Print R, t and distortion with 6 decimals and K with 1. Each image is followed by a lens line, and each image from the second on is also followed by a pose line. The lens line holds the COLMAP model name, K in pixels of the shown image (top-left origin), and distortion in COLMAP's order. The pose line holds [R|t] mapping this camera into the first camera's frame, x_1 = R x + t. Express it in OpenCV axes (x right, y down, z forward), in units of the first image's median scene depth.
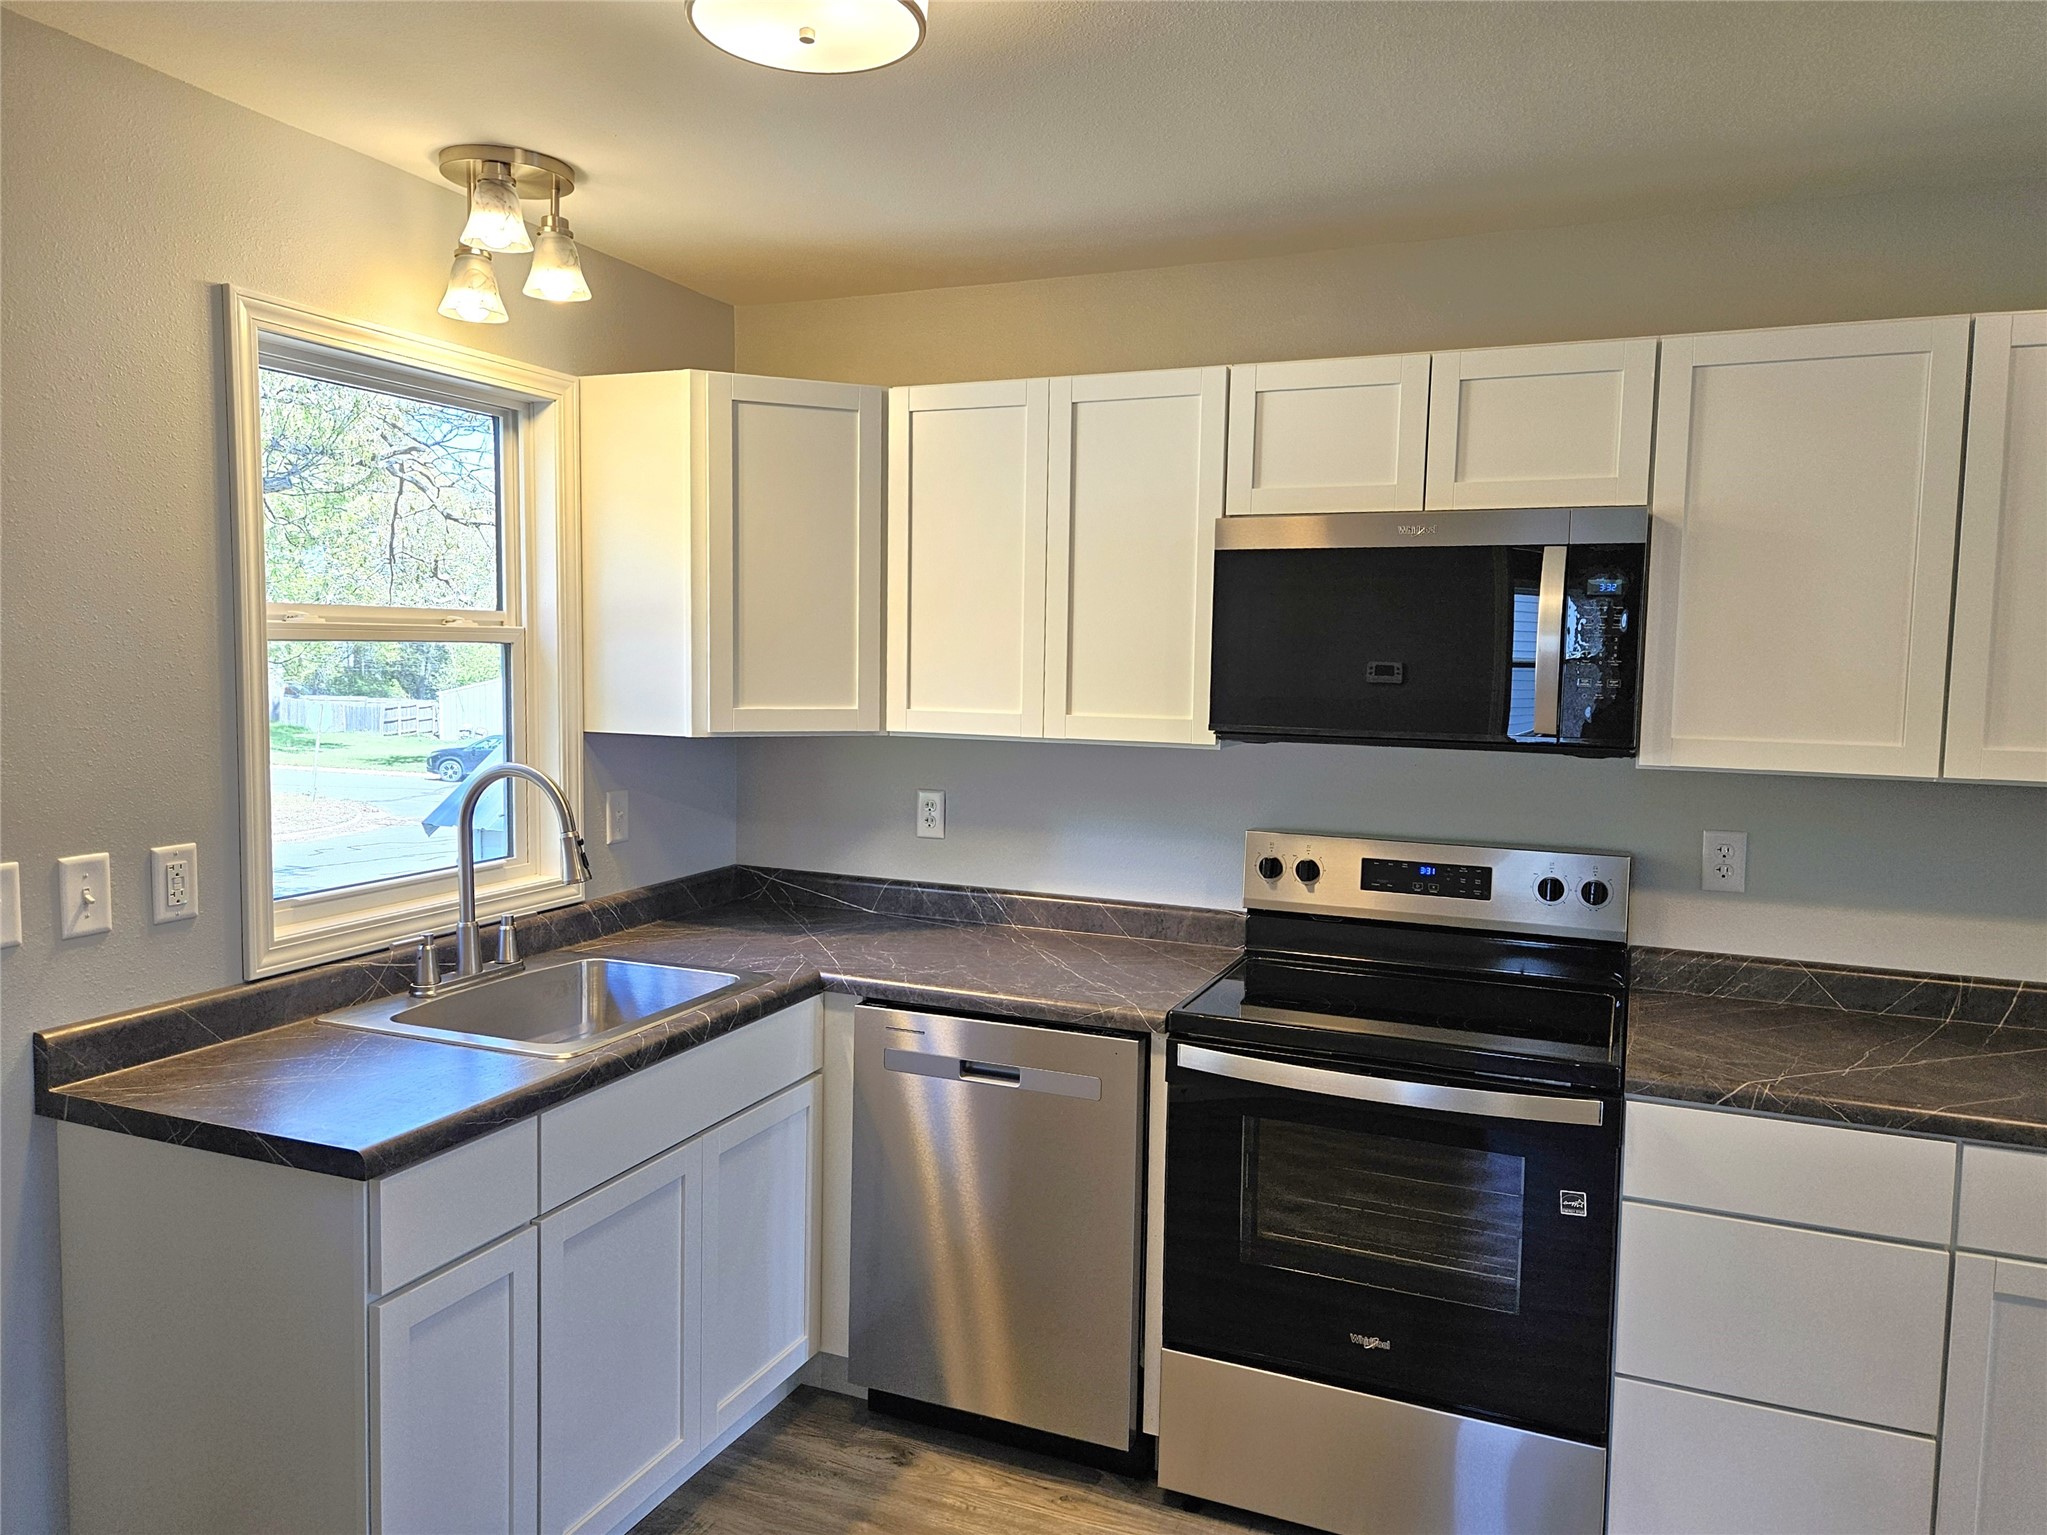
lens RADIAL K [[1462.5, 0, 1023.5], [0, 1462.5, 767.5], [0, 0, 1]] dist [0.042456, -0.000583]
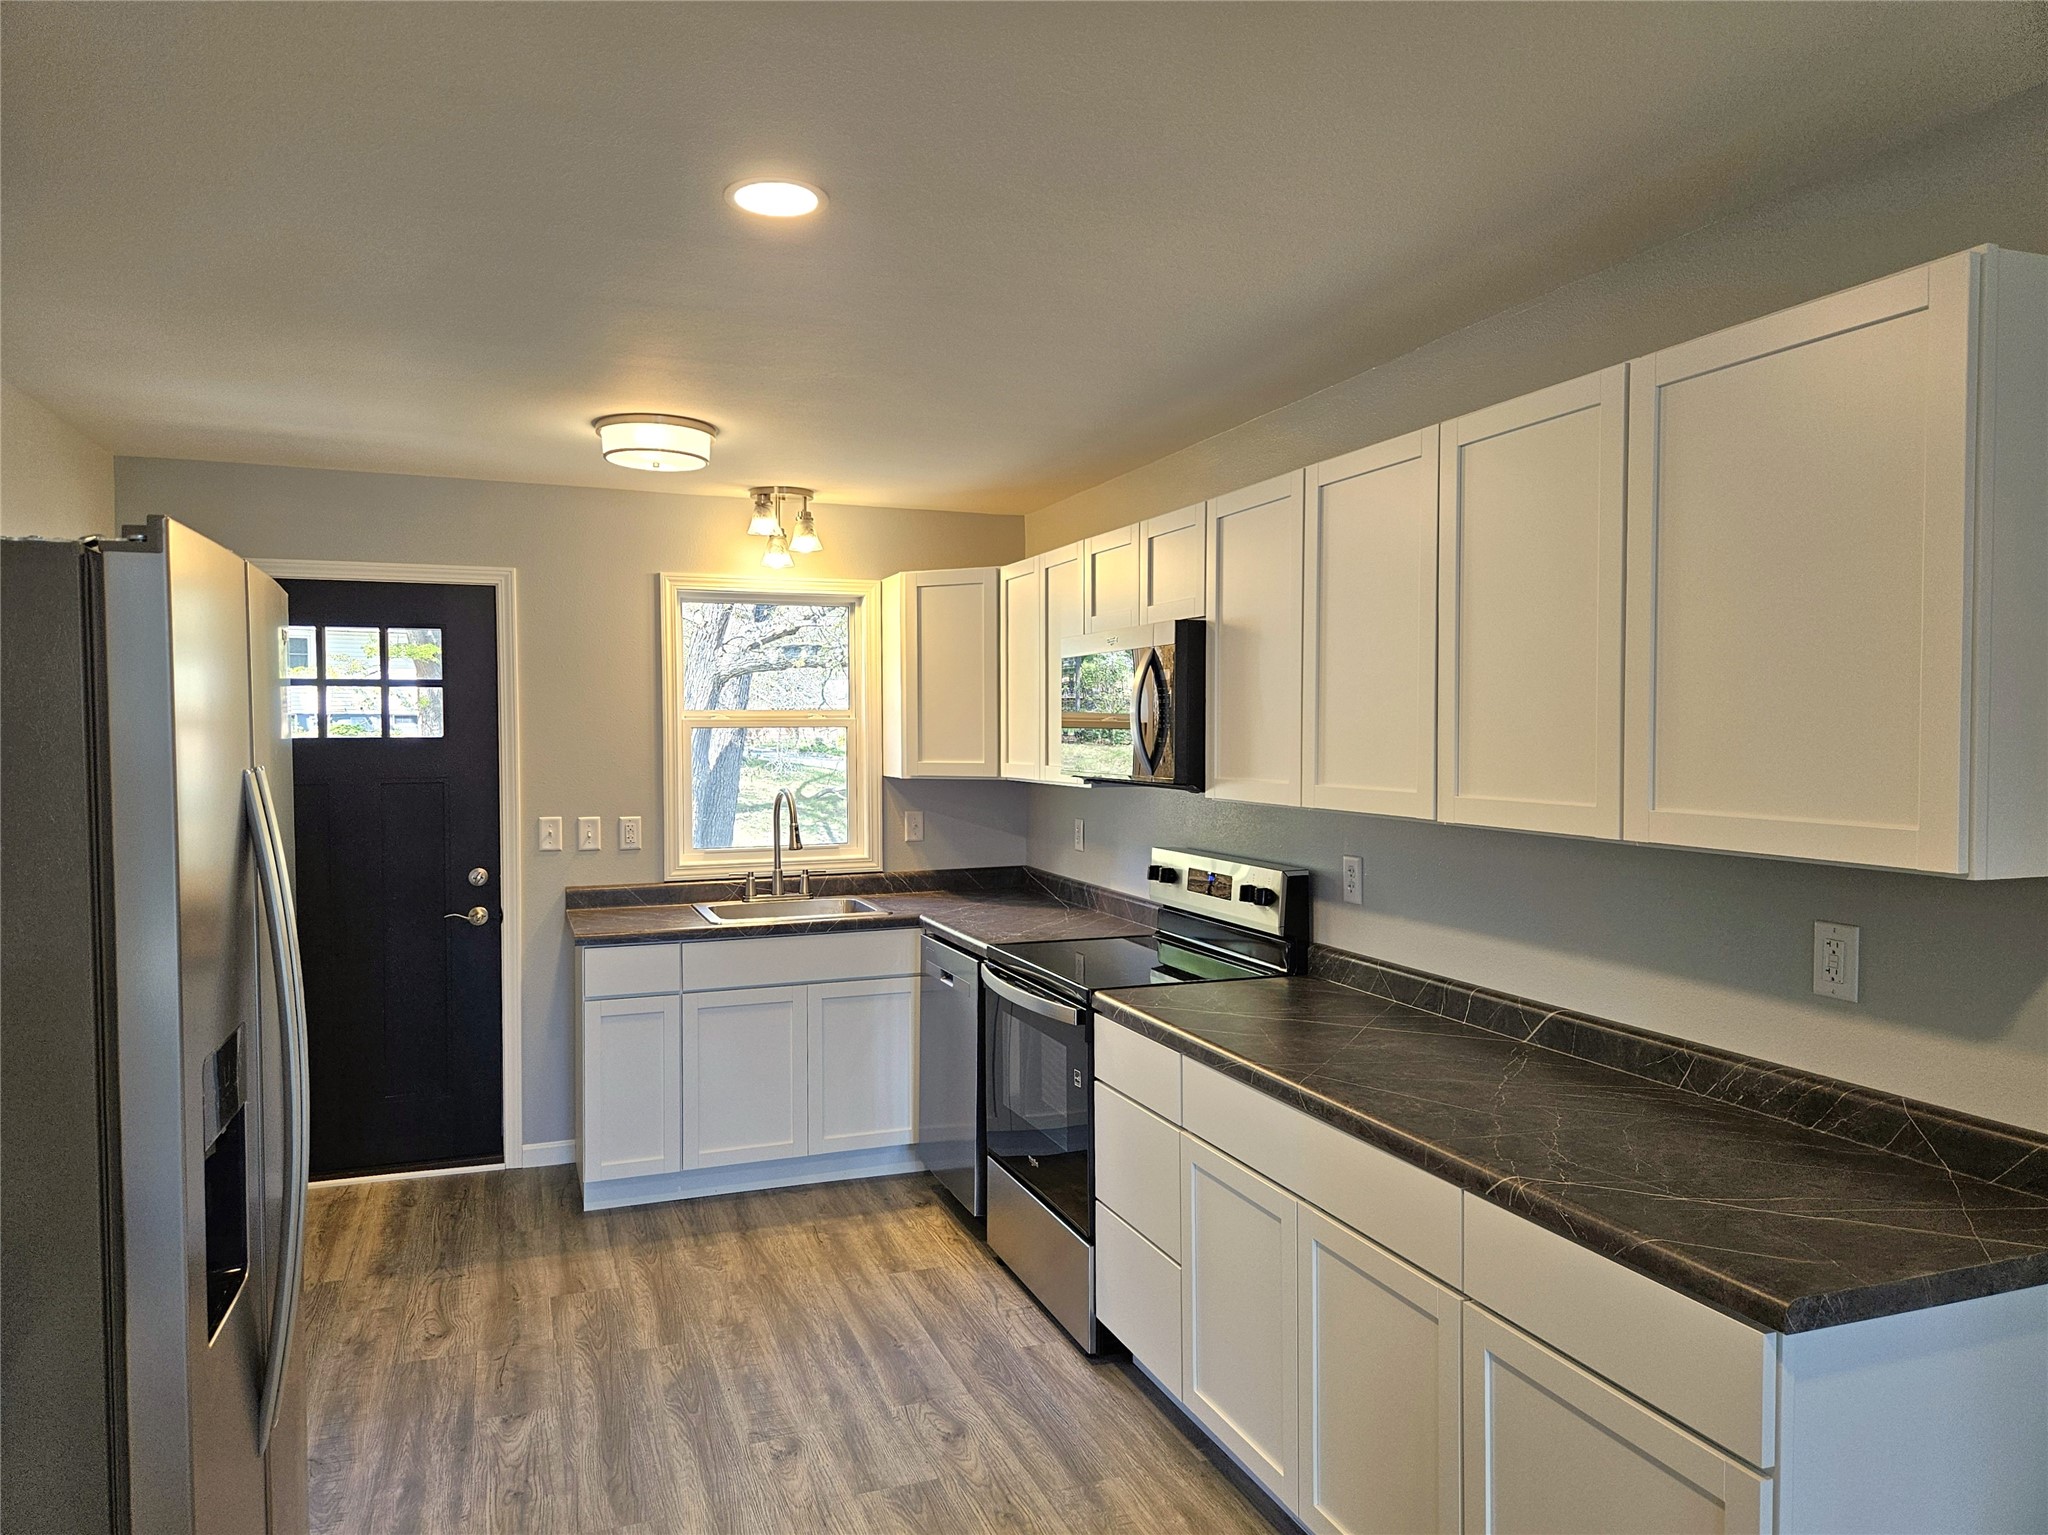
lens RADIAL K [[1368.8, 0, 1024.0], [0, 1368.8, 767.5], [0, 0, 1]] dist [0.047956, 0.000725]
pose [[0.697710, 0.004389, -0.716367, 1.182603], [-0.048256, 0.997998, -0.040885, 0.029295], [0.714753, 0.063095, 0.696525, -0.047160]]
